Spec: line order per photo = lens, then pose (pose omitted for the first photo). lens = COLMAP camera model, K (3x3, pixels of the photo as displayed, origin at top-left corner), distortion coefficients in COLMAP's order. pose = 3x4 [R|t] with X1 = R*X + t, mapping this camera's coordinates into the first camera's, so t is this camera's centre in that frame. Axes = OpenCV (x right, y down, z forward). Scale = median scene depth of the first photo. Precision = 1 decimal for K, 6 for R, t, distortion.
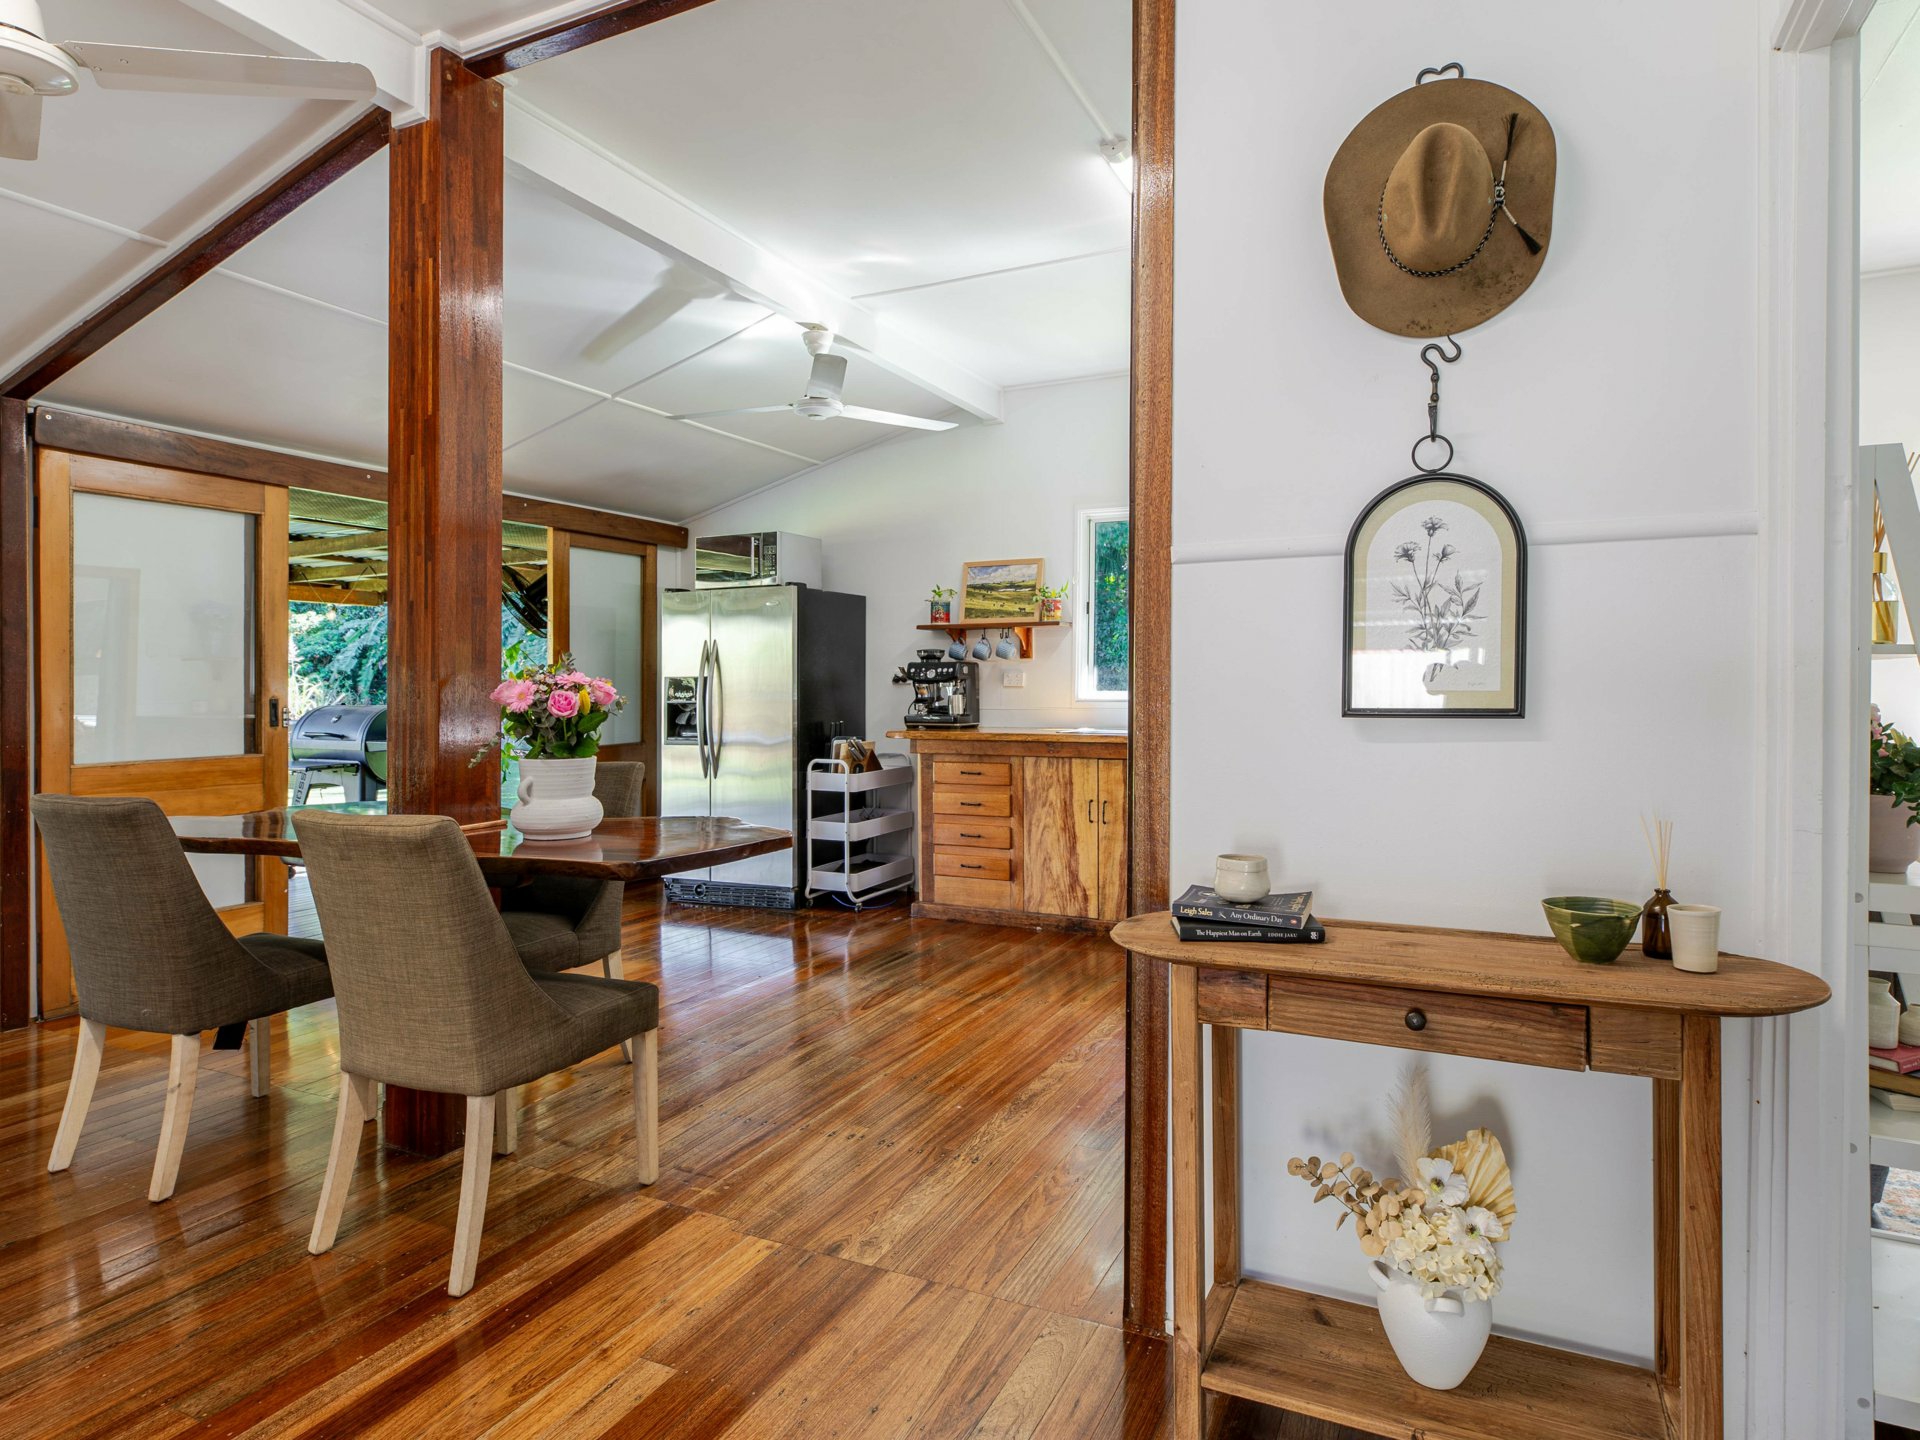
lens RADIAL K [[1082.4, 0, 958.4], [0, 1082.4, 684.5], [0, 0, 1]] dist [-0.001887, -0.000522]
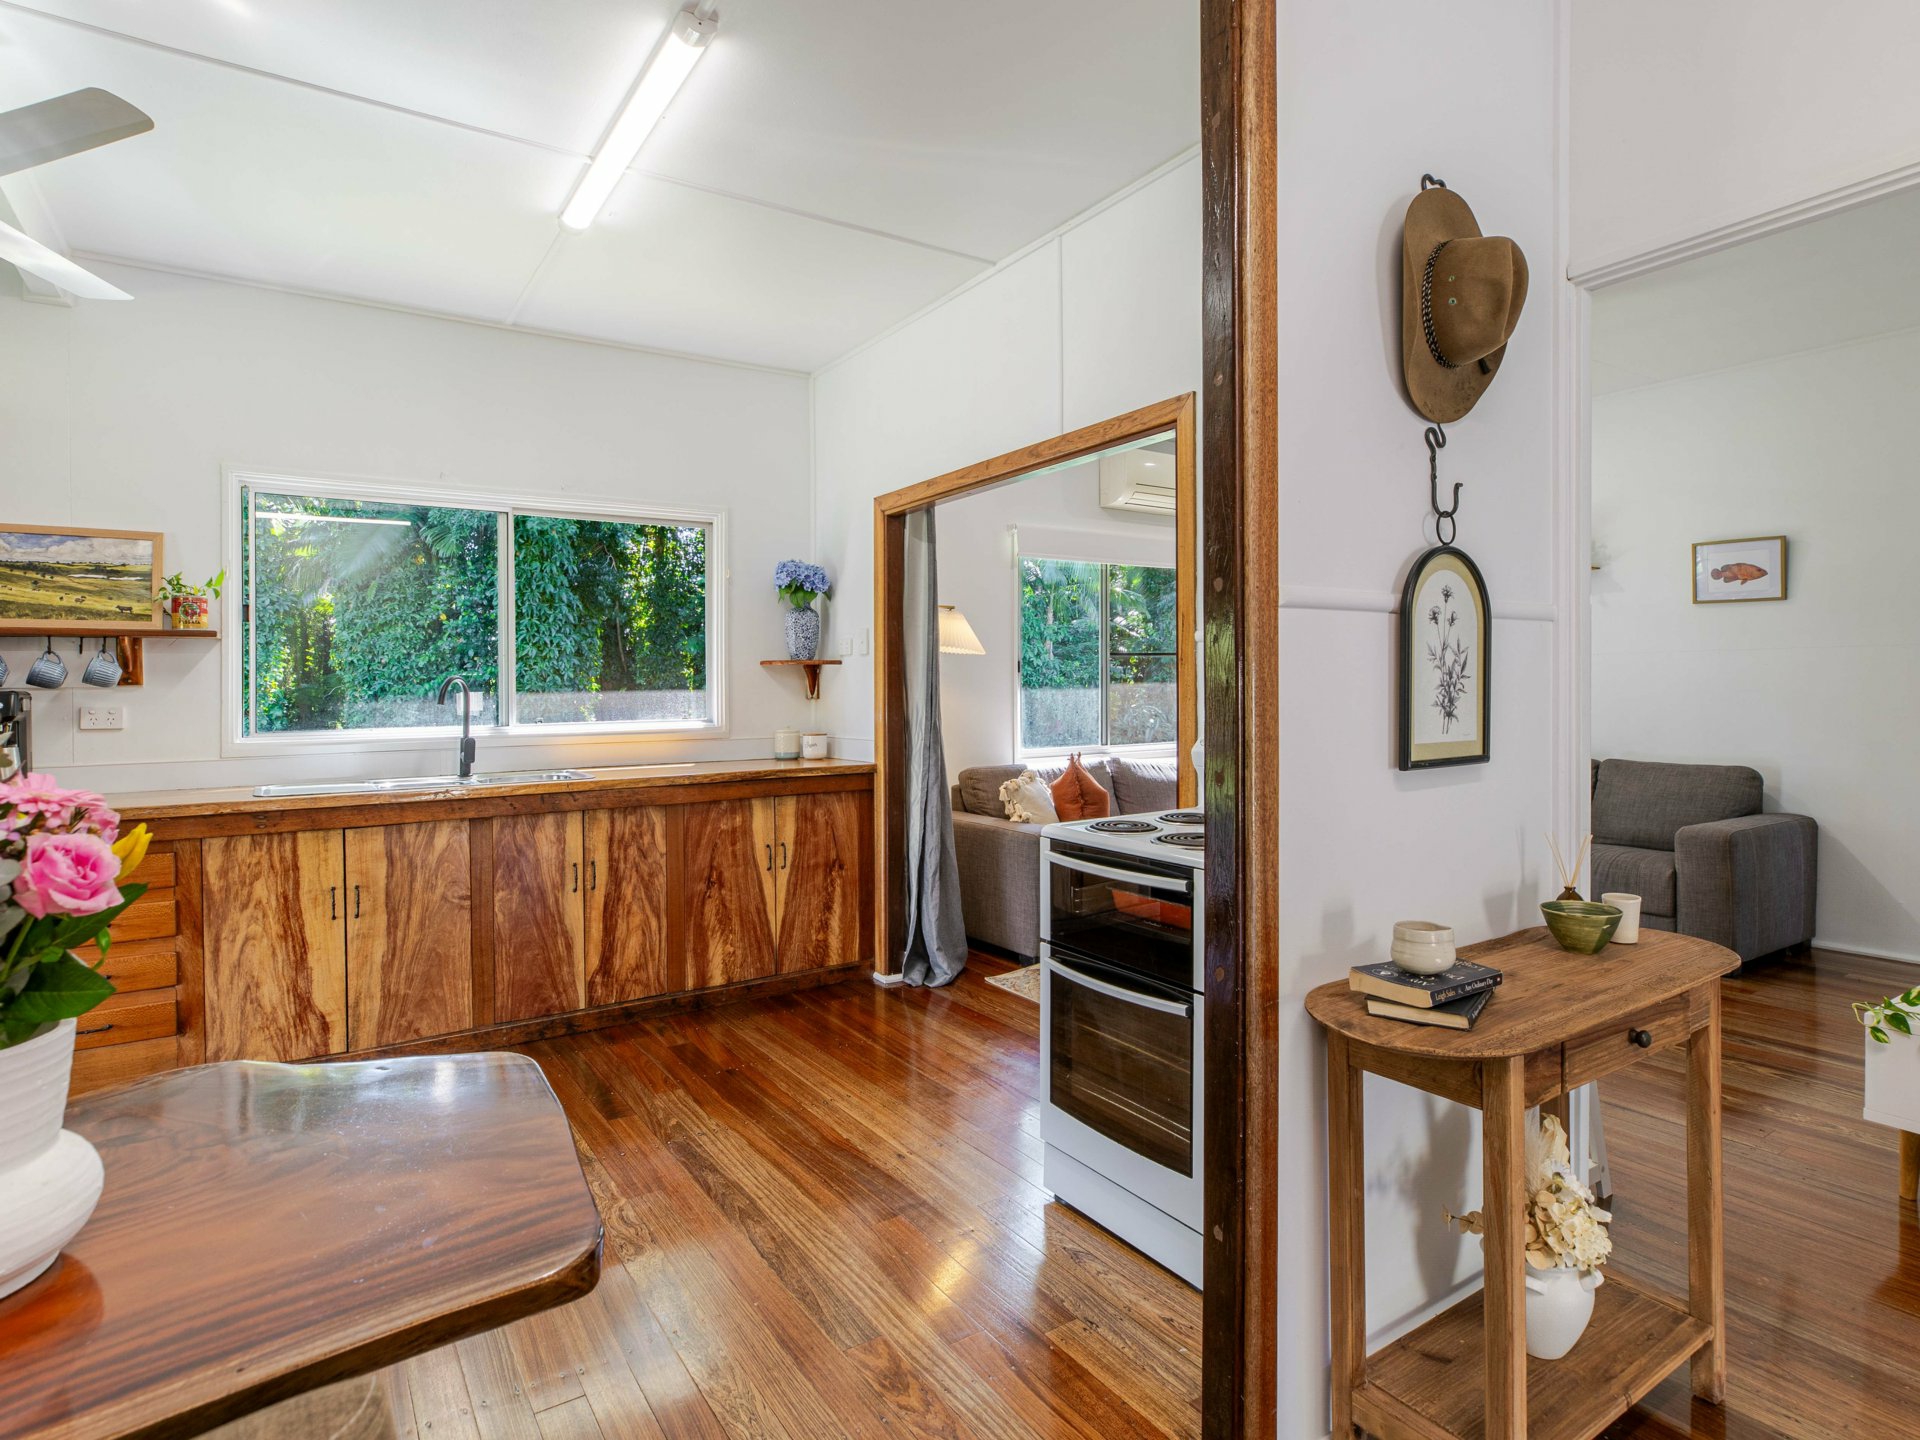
lens RADIAL K [[1021.7, 0, 971.1], [0, 1021.7, 705.4], [0, 0, 1]] dist [-0.004140, -0.001276]
pose [[0.502891, -0.014399, 0.864230, -0.237081], [0.009754, 0.999892, 0.010983, -0.015599], [-0.864295, 0.002906, 0.502978, 0.295212]]
